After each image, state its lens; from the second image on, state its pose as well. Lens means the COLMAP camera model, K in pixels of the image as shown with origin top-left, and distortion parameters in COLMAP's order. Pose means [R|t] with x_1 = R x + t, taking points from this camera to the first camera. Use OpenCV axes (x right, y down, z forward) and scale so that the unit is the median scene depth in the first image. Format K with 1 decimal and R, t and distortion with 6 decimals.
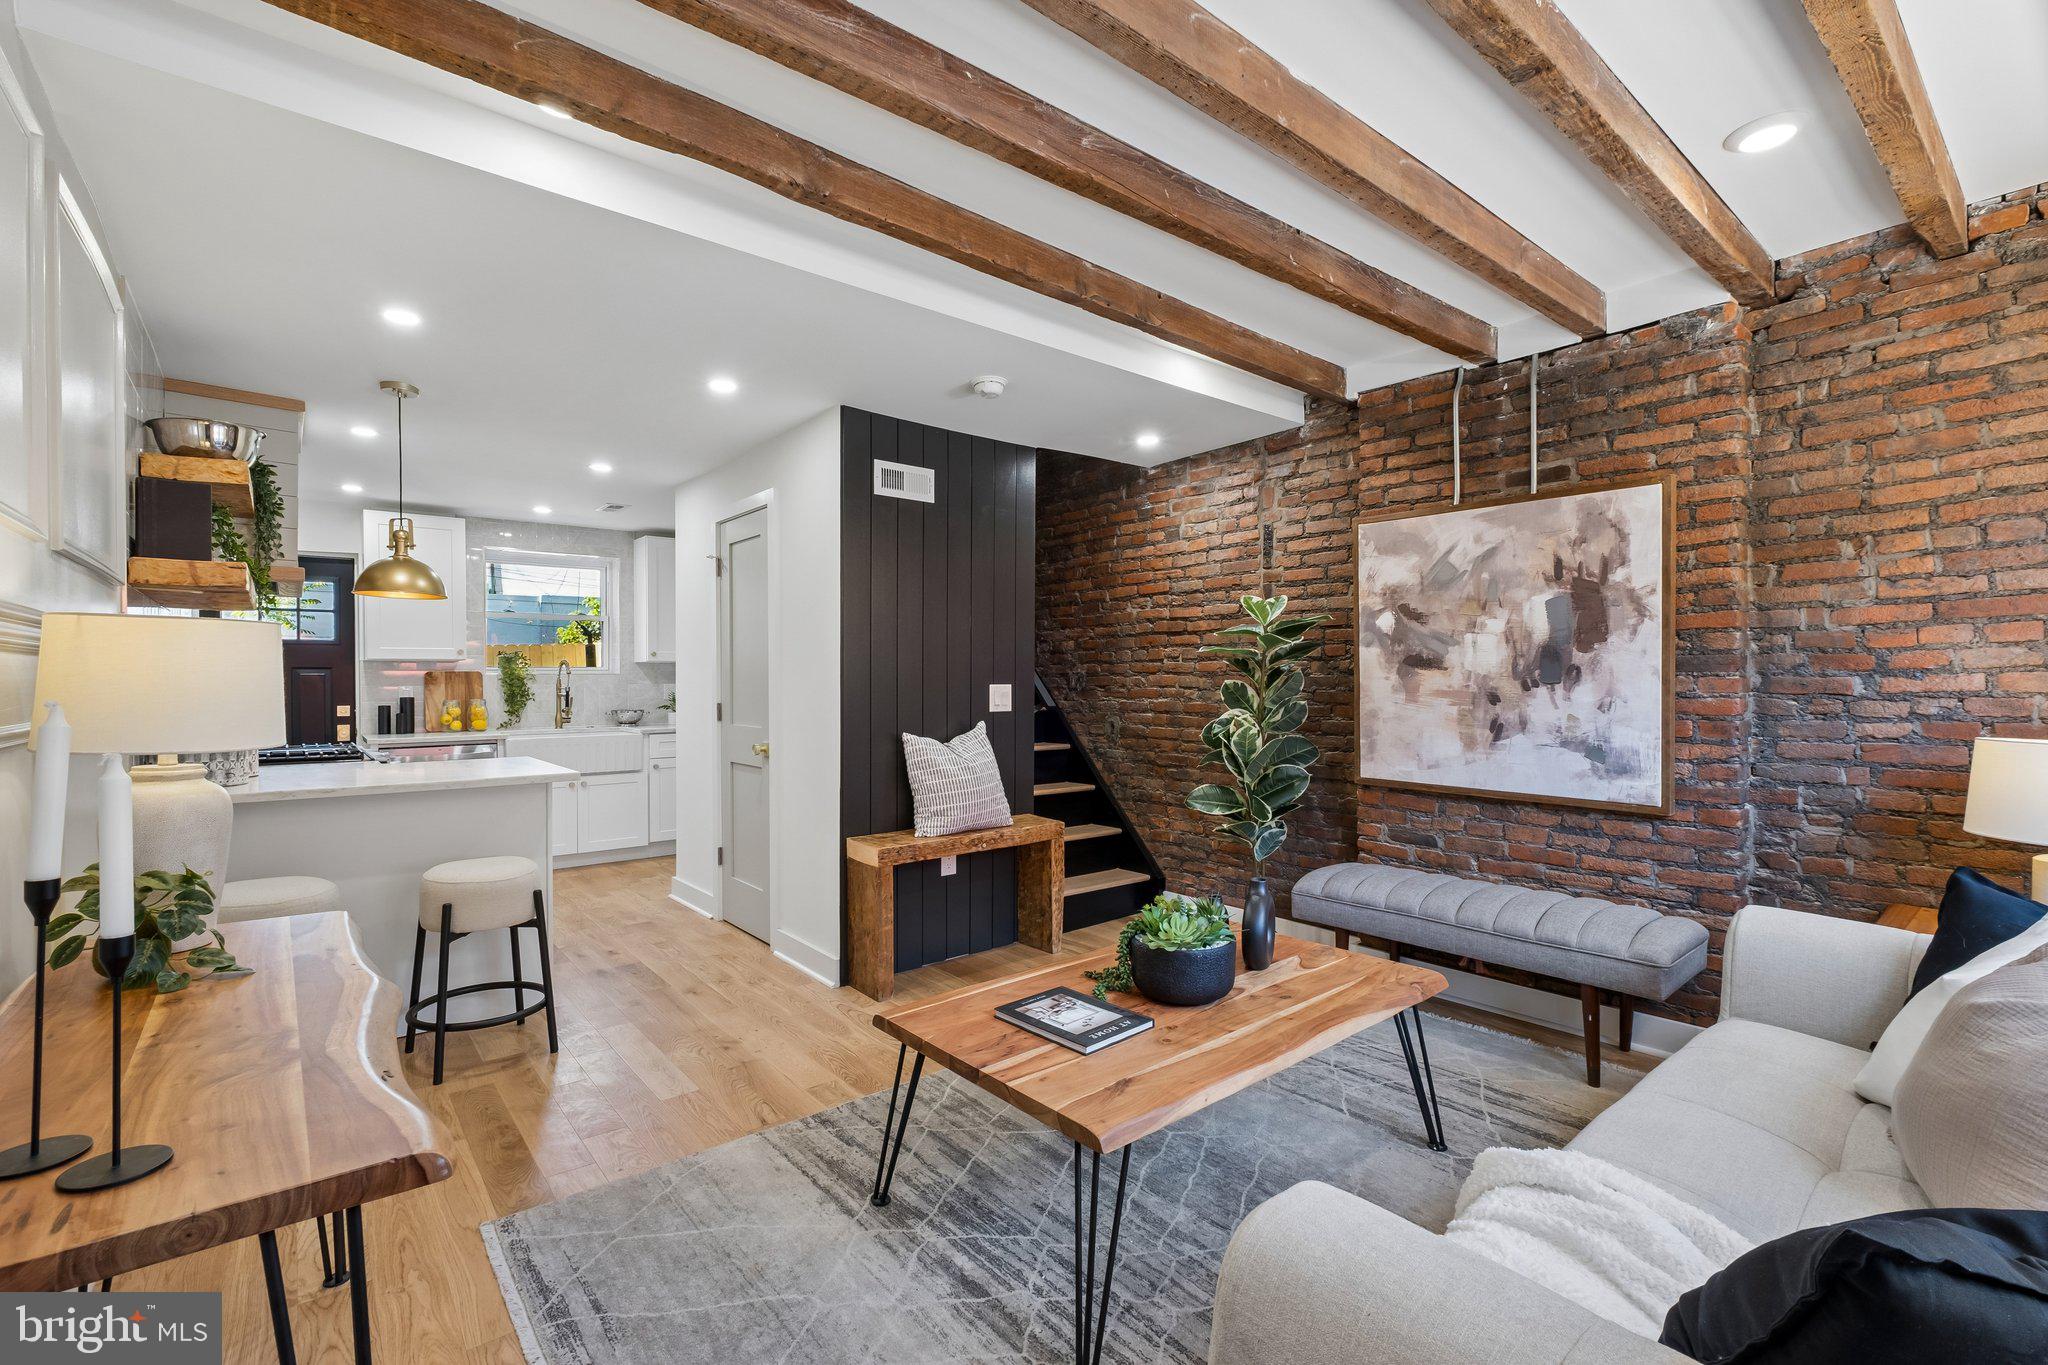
lens RADIAL K [[896.7, 0, 991.0], [0, 896.7, 683.7], [0, 0, 1]] dist [-0.001848, -0.000713]
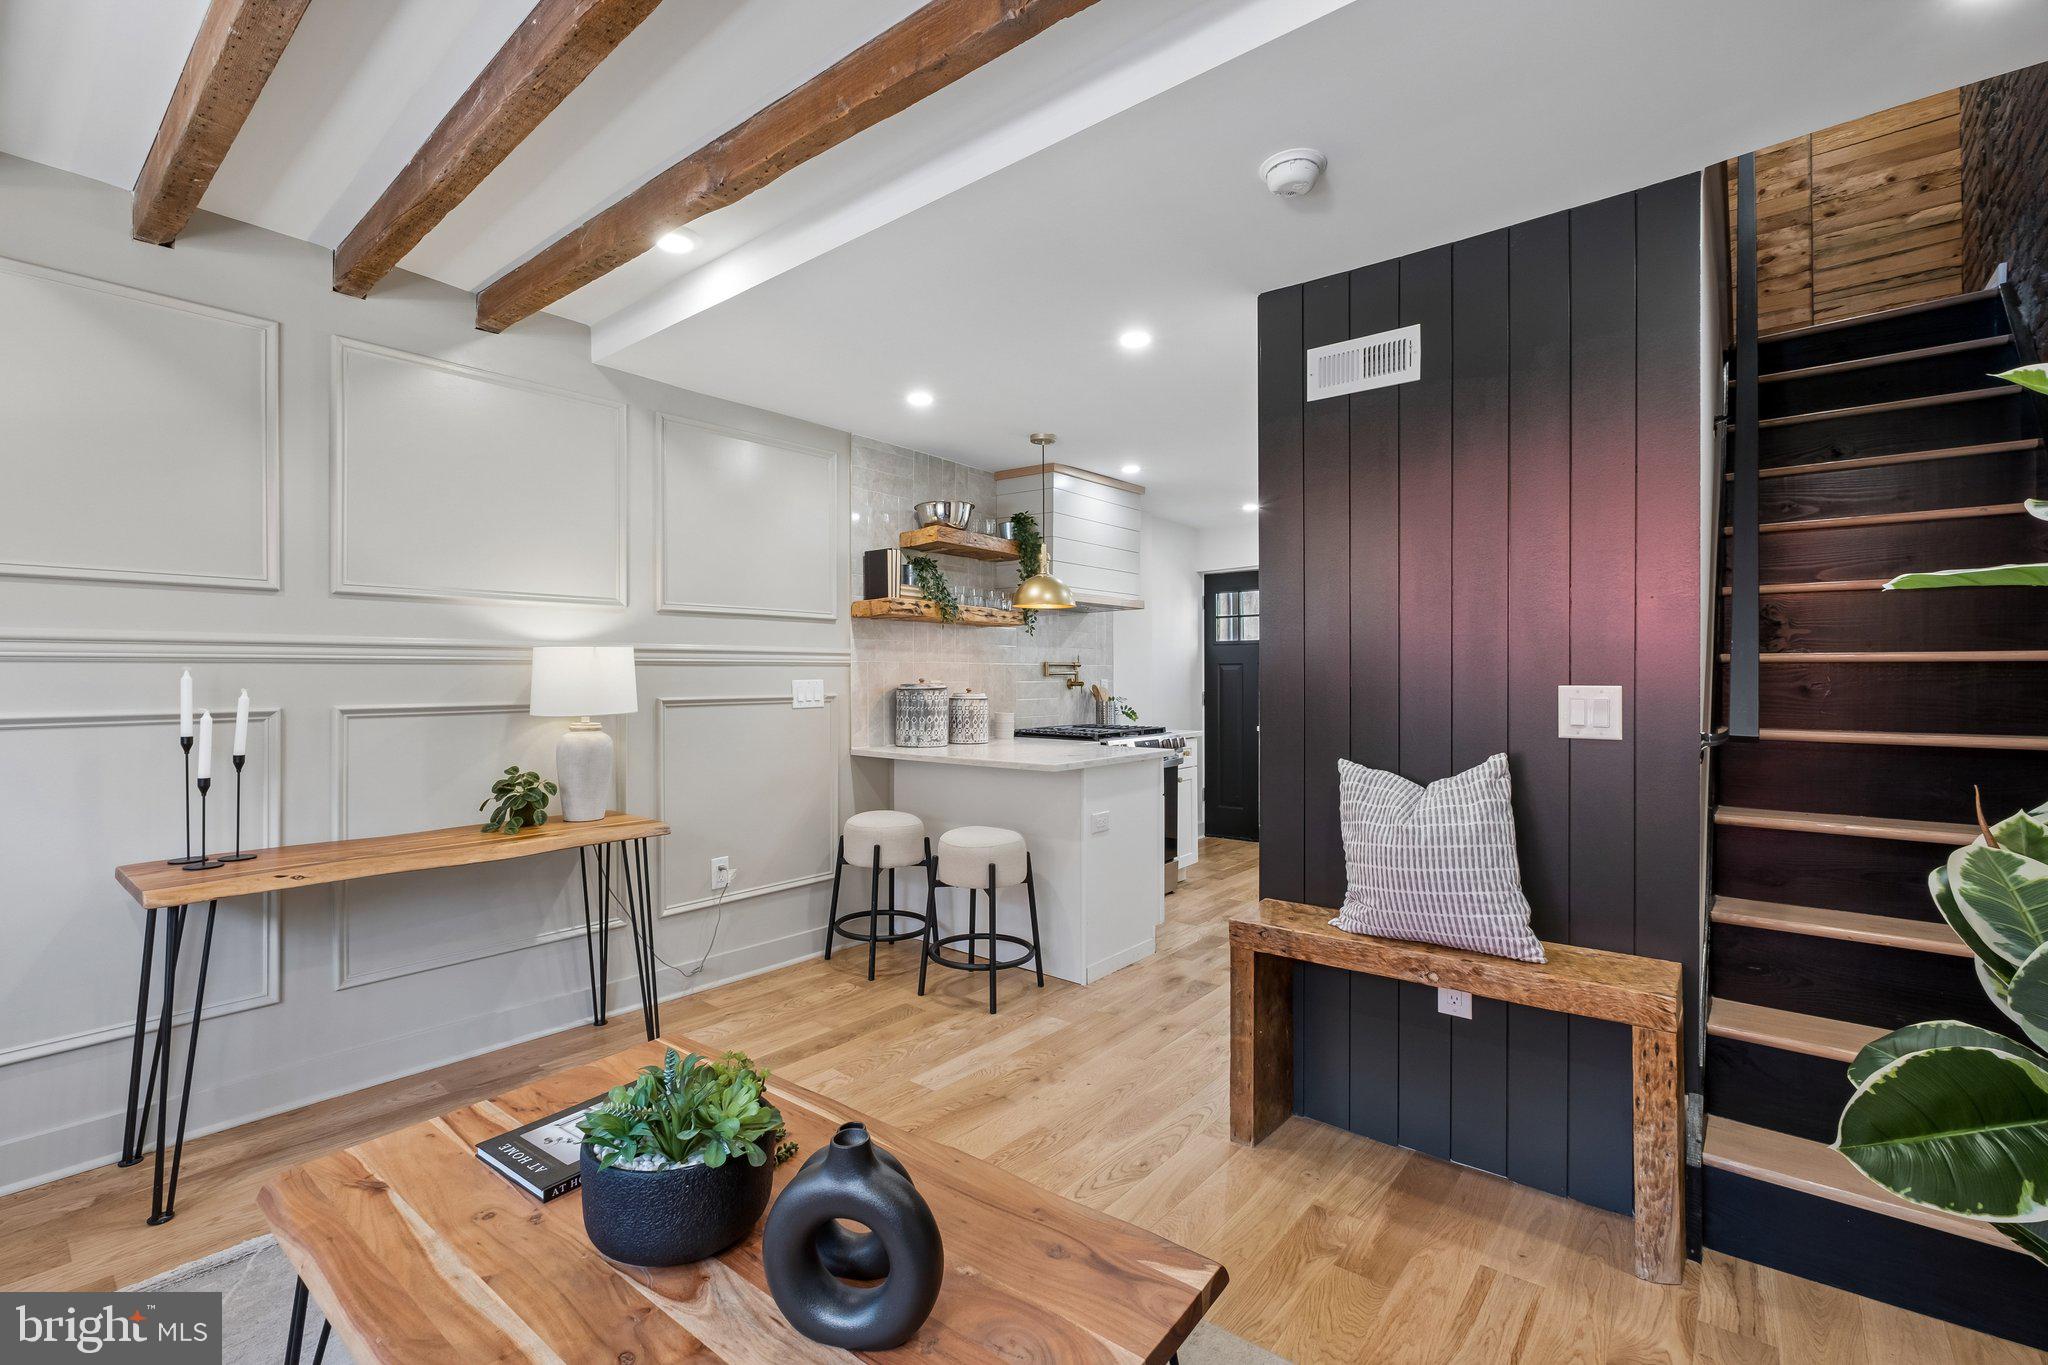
lens RADIAL K [[894.0, 0, 1019.7], [0, 894.0, 679.0], [0, 0, 1]] dist [-0.001970, -0.000362]
pose [[0.215770, 0.003635, -0.976437, 0.571143], [-0.006239, 0.999978, 0.002344, -0.002843], [0.976424, 0.005586, 0.215788, 0.763909]]
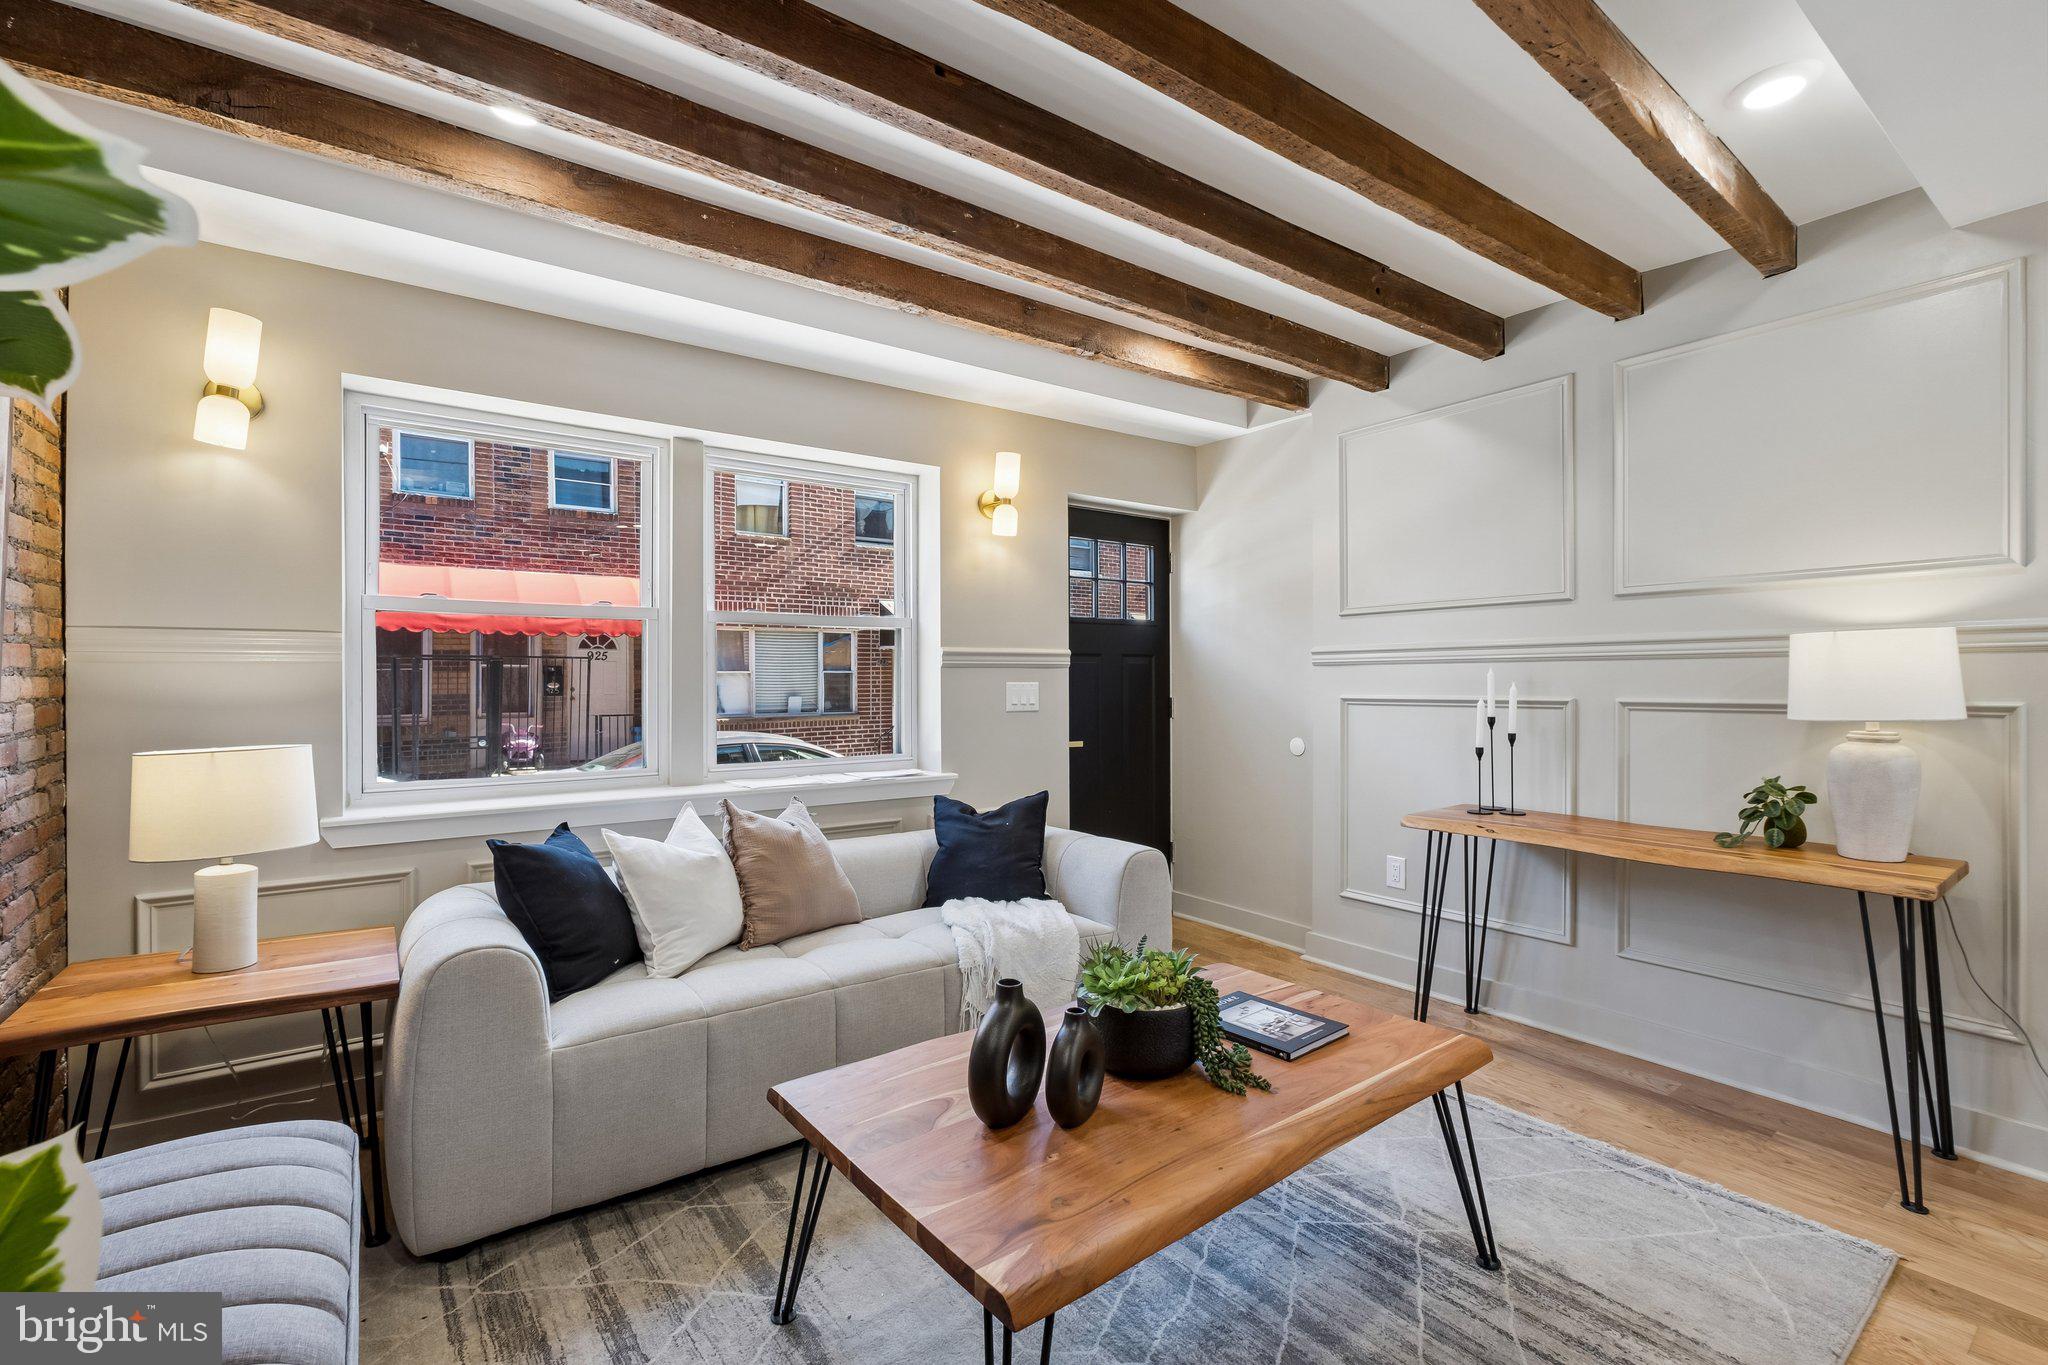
lens RADIAL K [[896.7, 0, 991.0], [0, 896.7, 683.7], [0, 0, 1]] dist [-0.001848, -0.000713]
pose [[-0.998549, 0.005525, 0.053560, 0.212490], [0.006396, 0.999850, 0.016102, -0.005652], [-0.053463, 0.016421, -0.998435, 1.276916]]
